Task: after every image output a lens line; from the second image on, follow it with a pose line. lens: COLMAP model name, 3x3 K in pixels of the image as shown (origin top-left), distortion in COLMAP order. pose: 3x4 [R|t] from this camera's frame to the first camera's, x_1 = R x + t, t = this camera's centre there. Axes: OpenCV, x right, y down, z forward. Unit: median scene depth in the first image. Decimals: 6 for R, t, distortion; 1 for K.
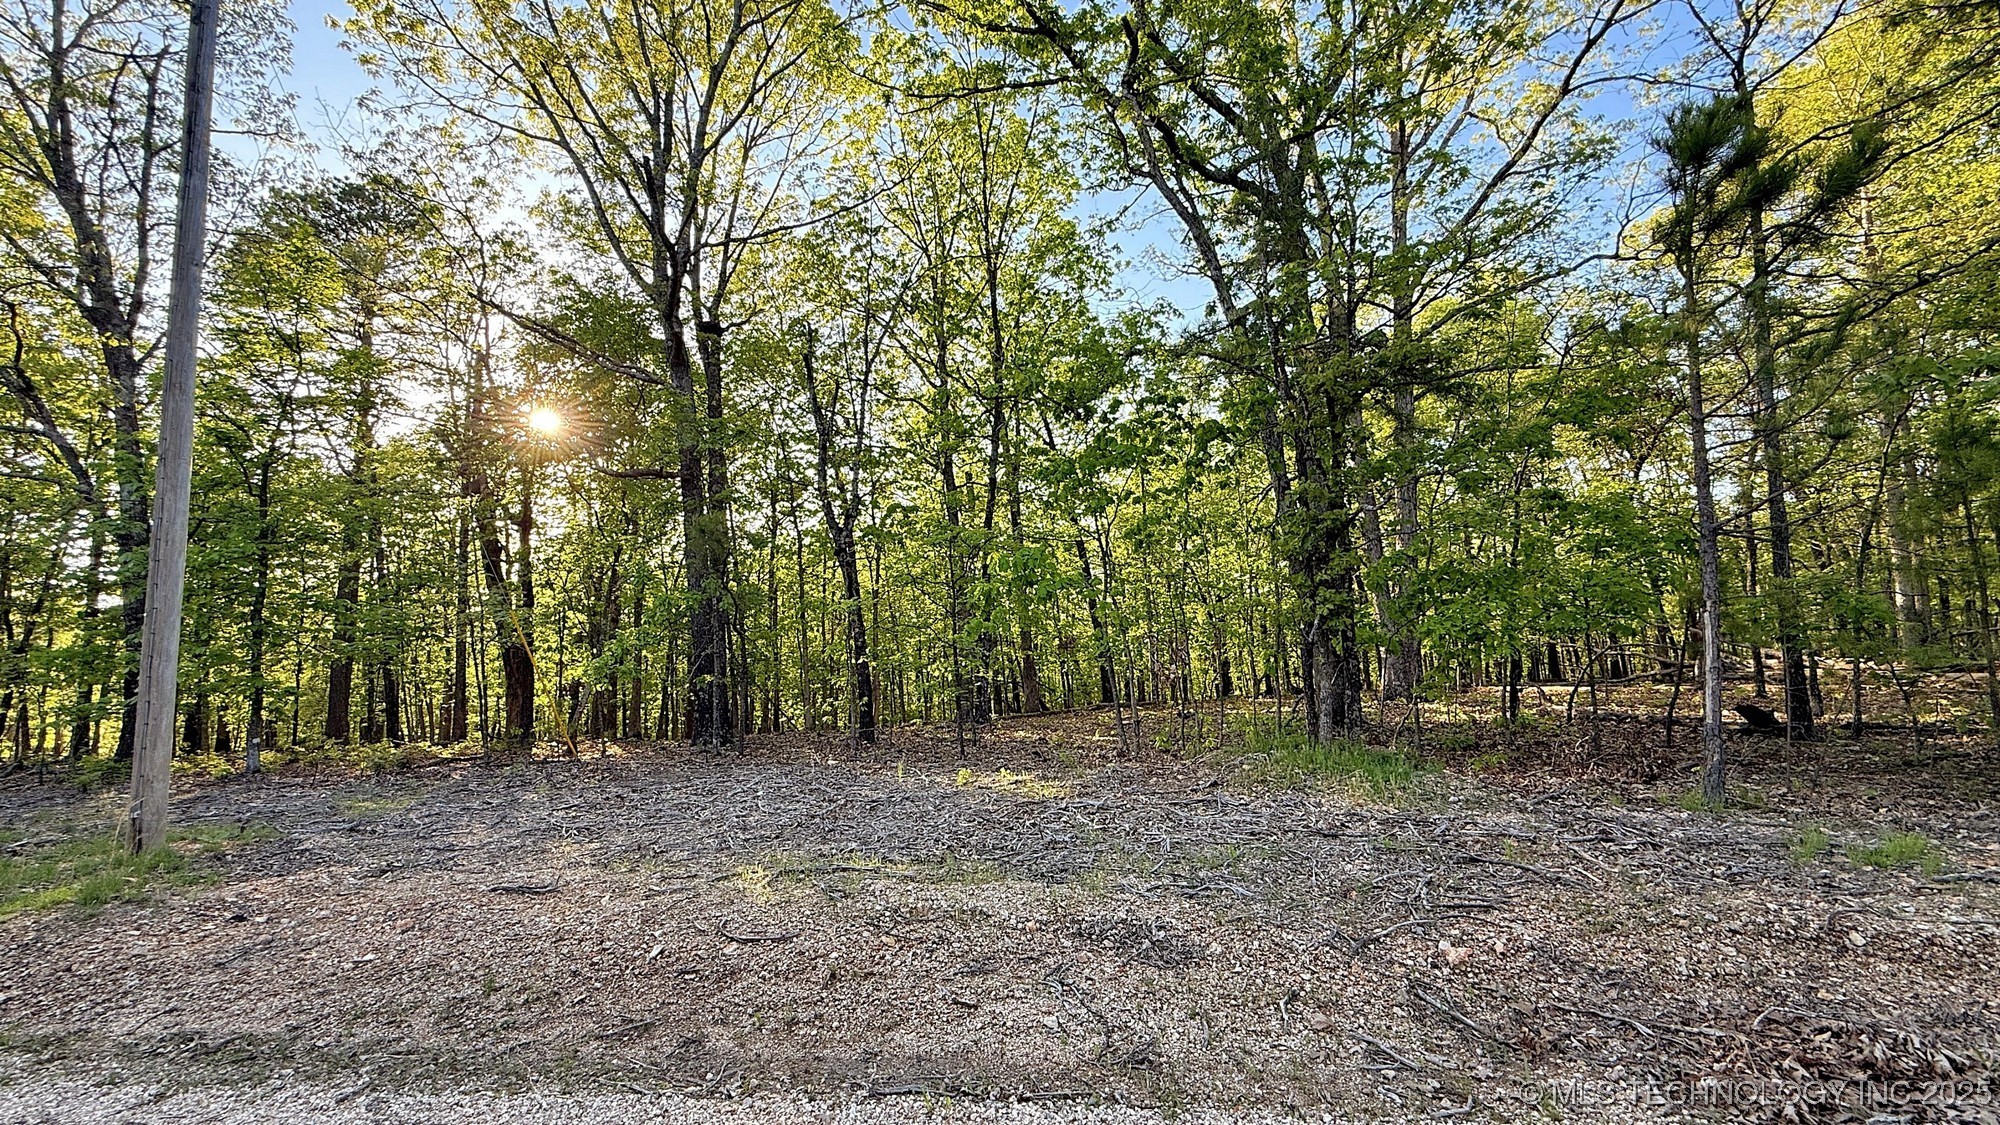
lens RADIAL K [[791.1, 0, 992.5], [0, 791.1, 562.5], [0, 0, 1]] dist [-0.000591, -0.000537]
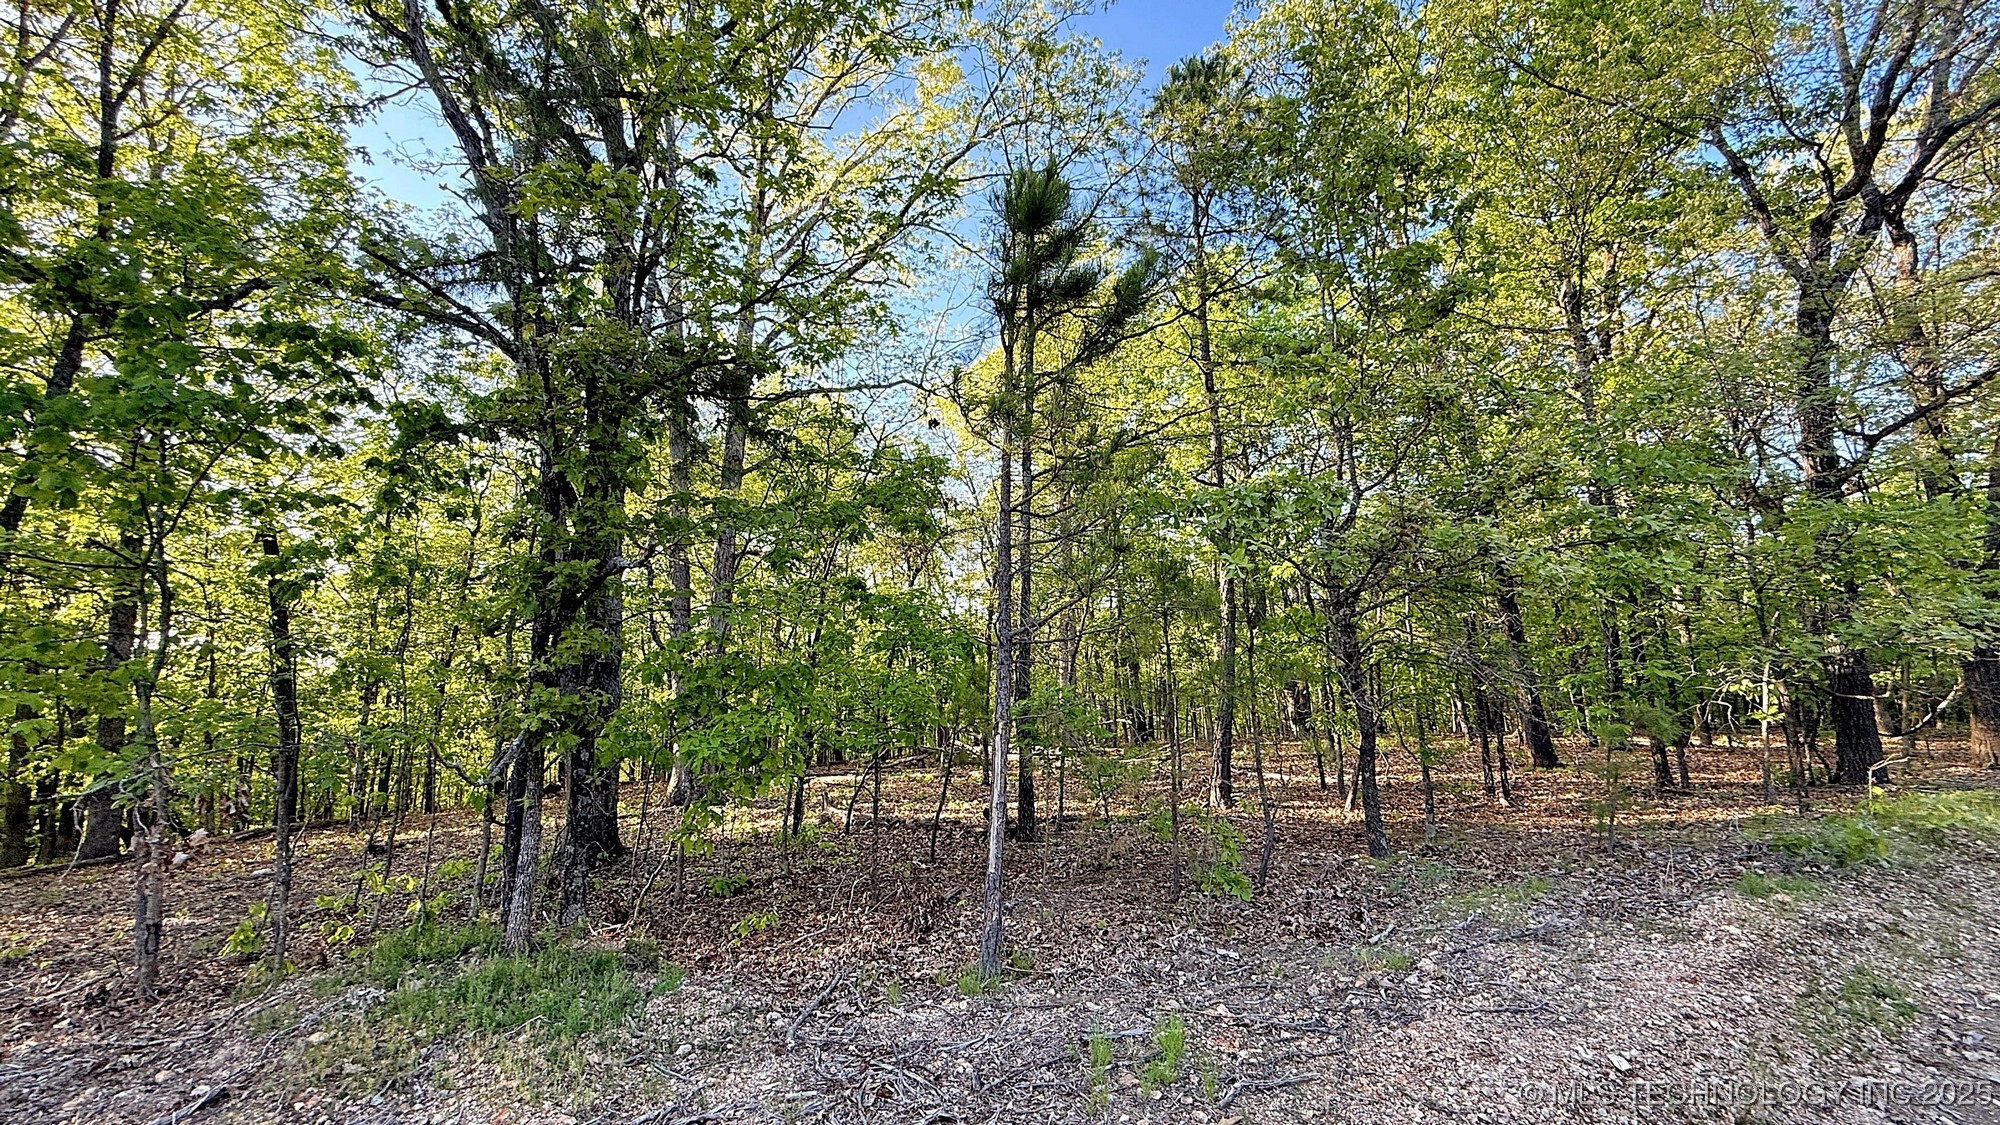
lens RADIAL K [[791.1, 0, 992.5], [0, 791.1, 562.5], [0, 0, 1]] dist [-0.000591, -0.000537]
pose [[0.694385, 0.141880, 0.705479, 0.115840], [-0.074057, 0.989255, -0.126059, -0.005007], [-0.715783, 0.035288, 0.697430, 0.170744]]
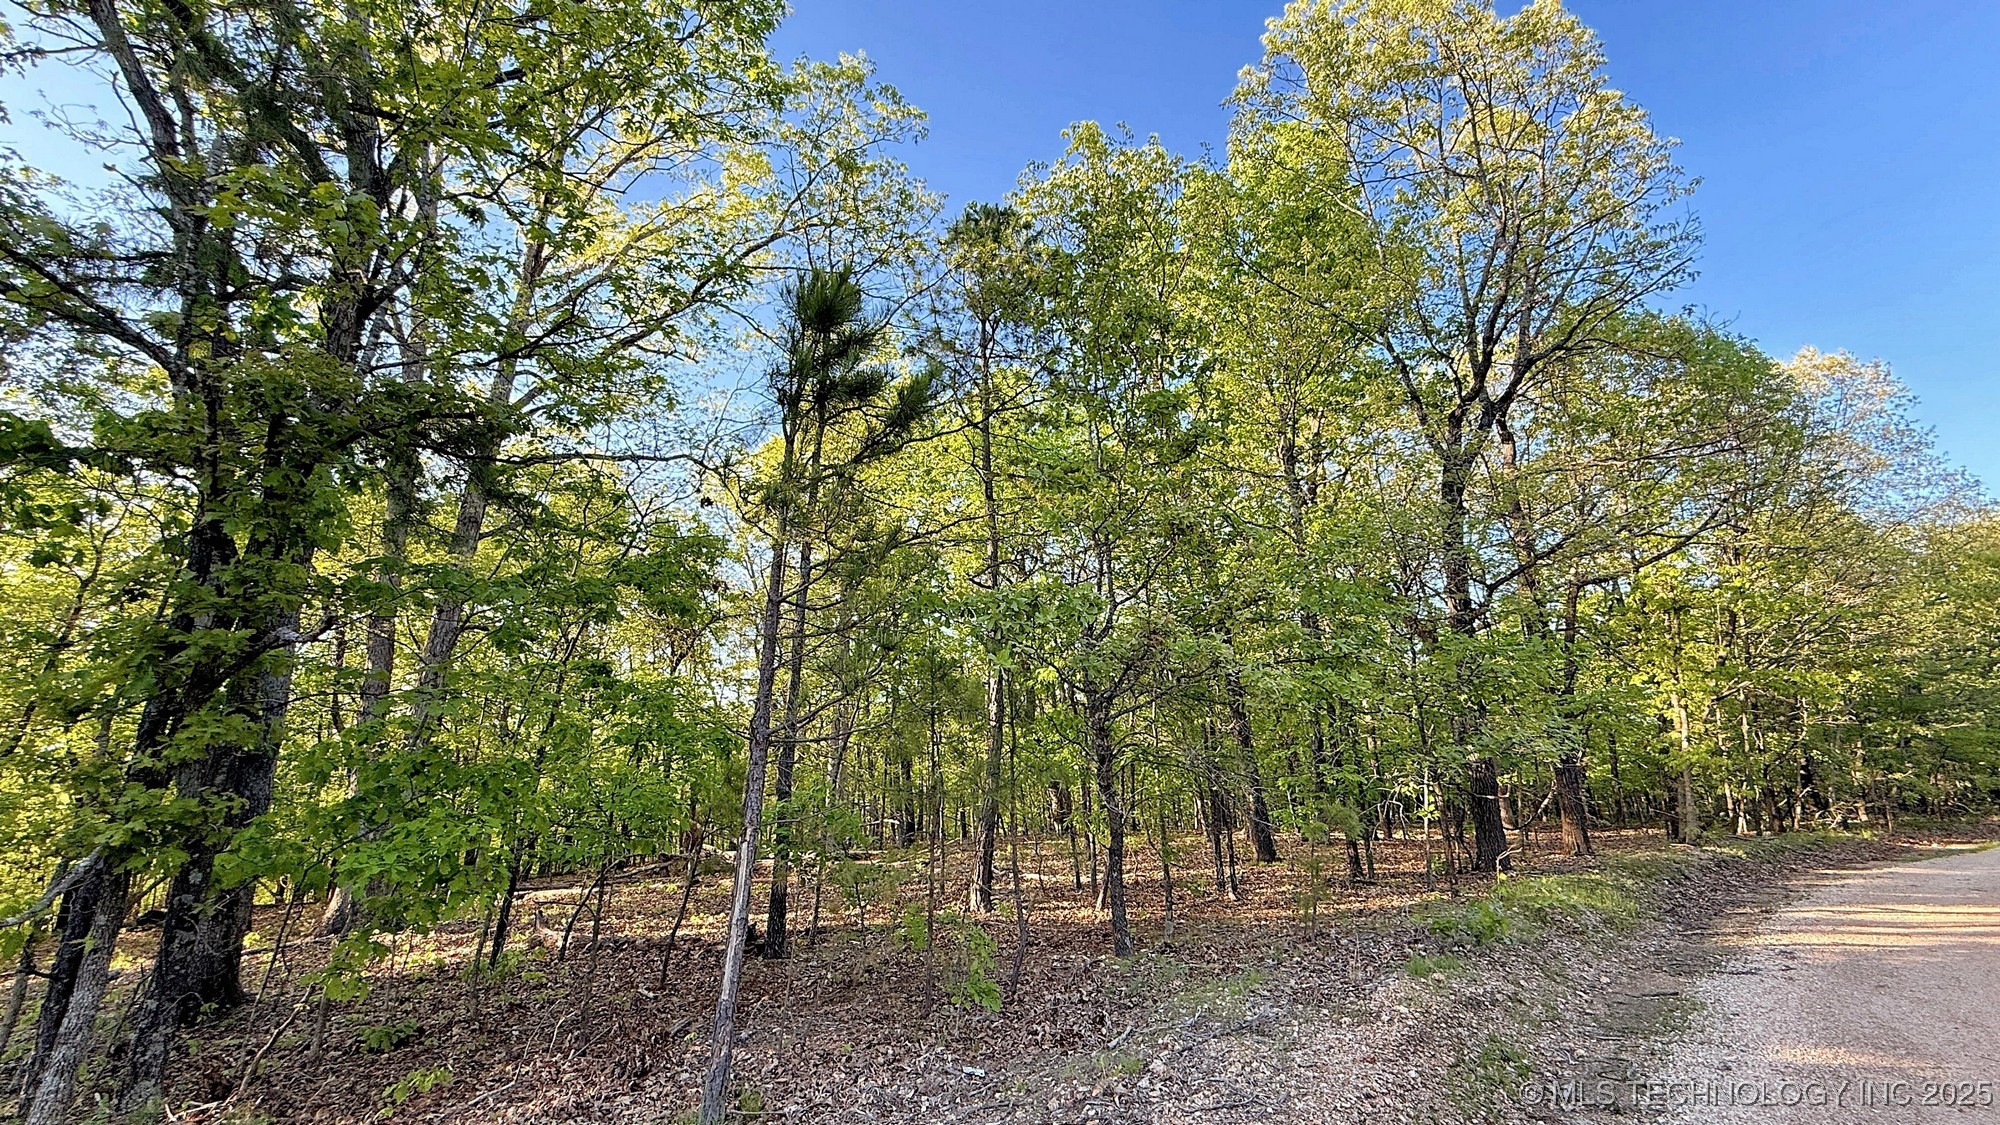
lens RADIAL K [[791.1, 0, 992.5], [0, 791.1, 562.5], [0, 0, 1]] dist [-0.000591, -0.000537]
pose [[0.469722, 0.269524, 0.840665, 0.119081], [-0.083051, 0.961524, -0.261868, -0.007687], [-0.878899, 0.053187, 0.474033, 0.166422]]
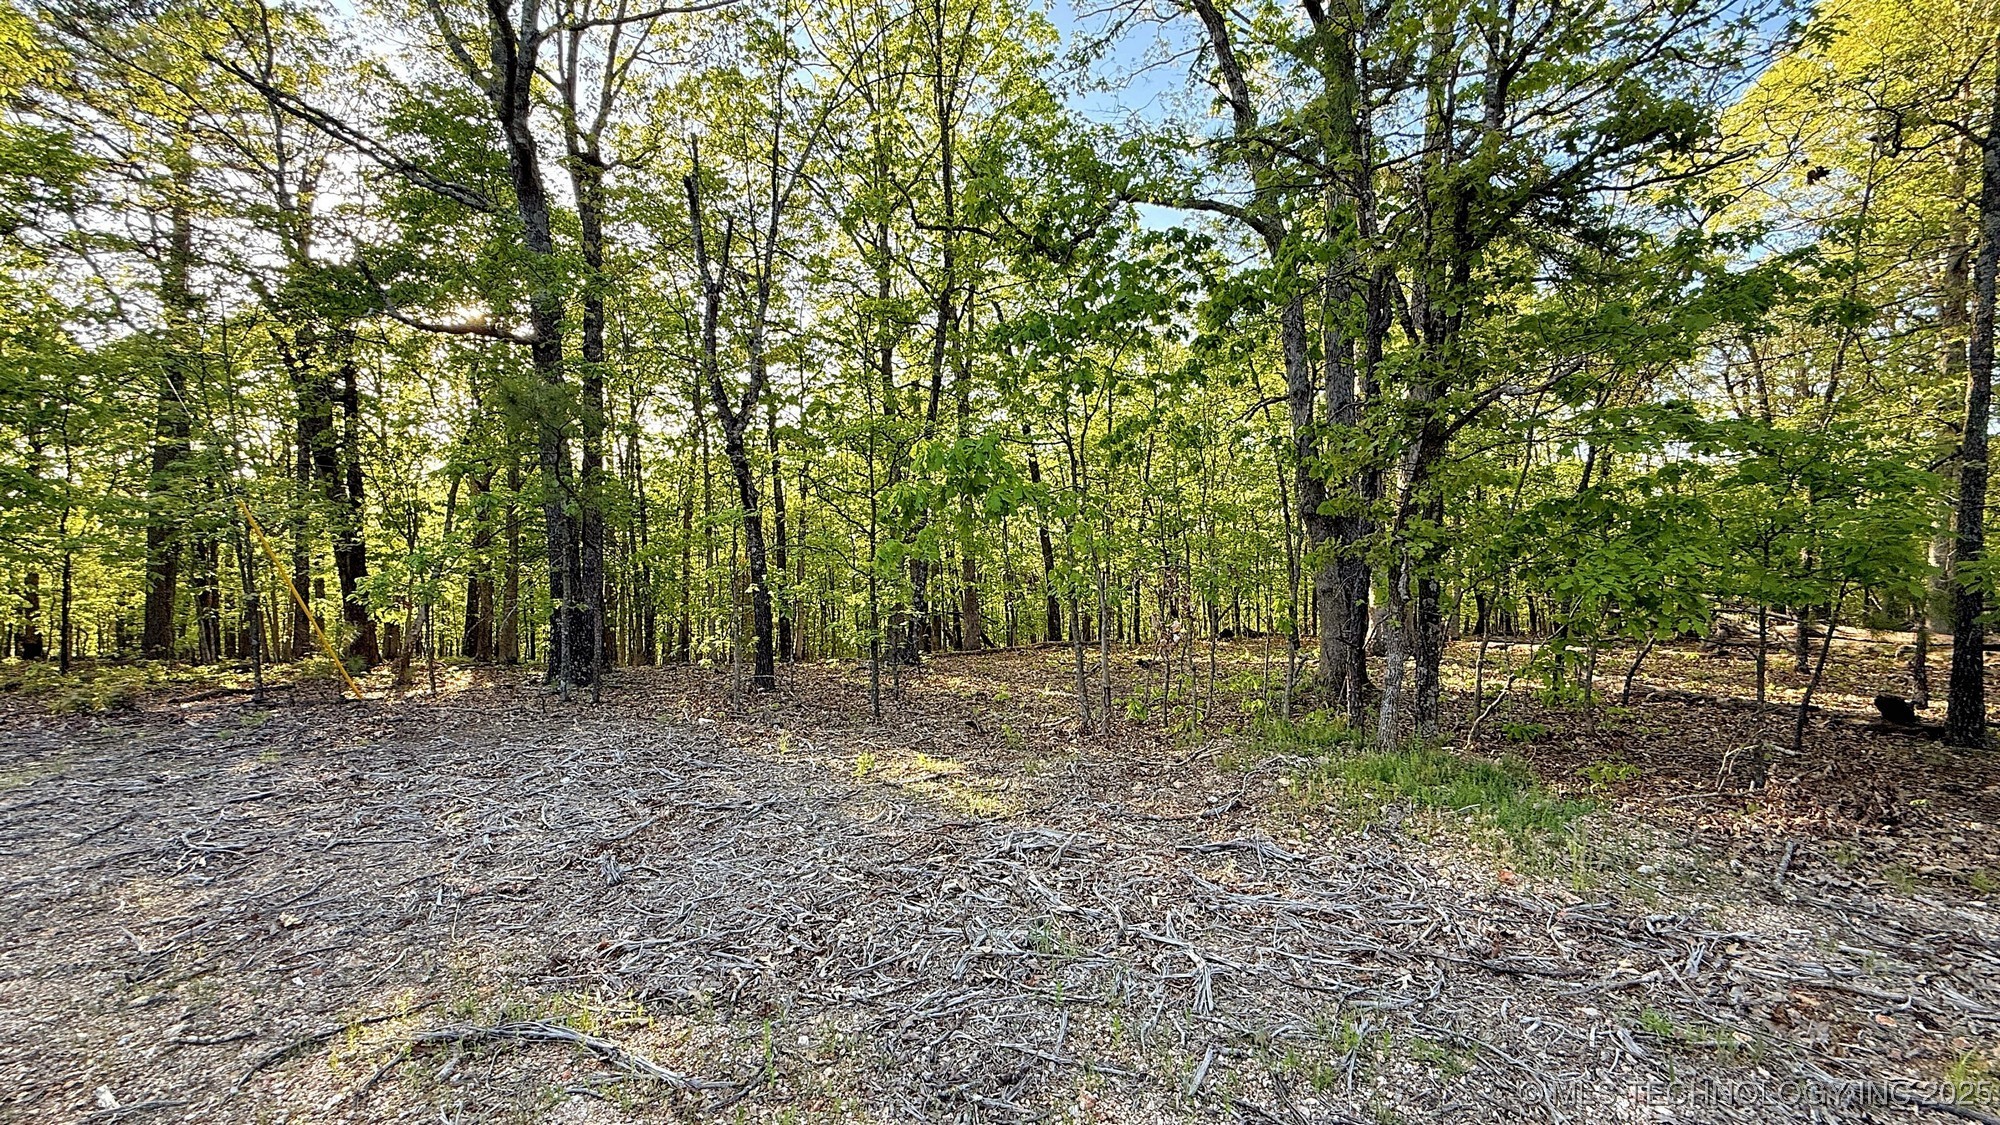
lens RADIAL K [[791.1, 0, 992.5], [0, 791.1, 562.5], [0, 0, 1]] dist [-0.000591, -0.000537]
pose [[0.996691, 0.042198, 0.069478, 0.011559], [-0.048391, 0.994766, 0.089998, 0.014255], [-0.065316, -0.093062, 0.993516, 0.193299]]
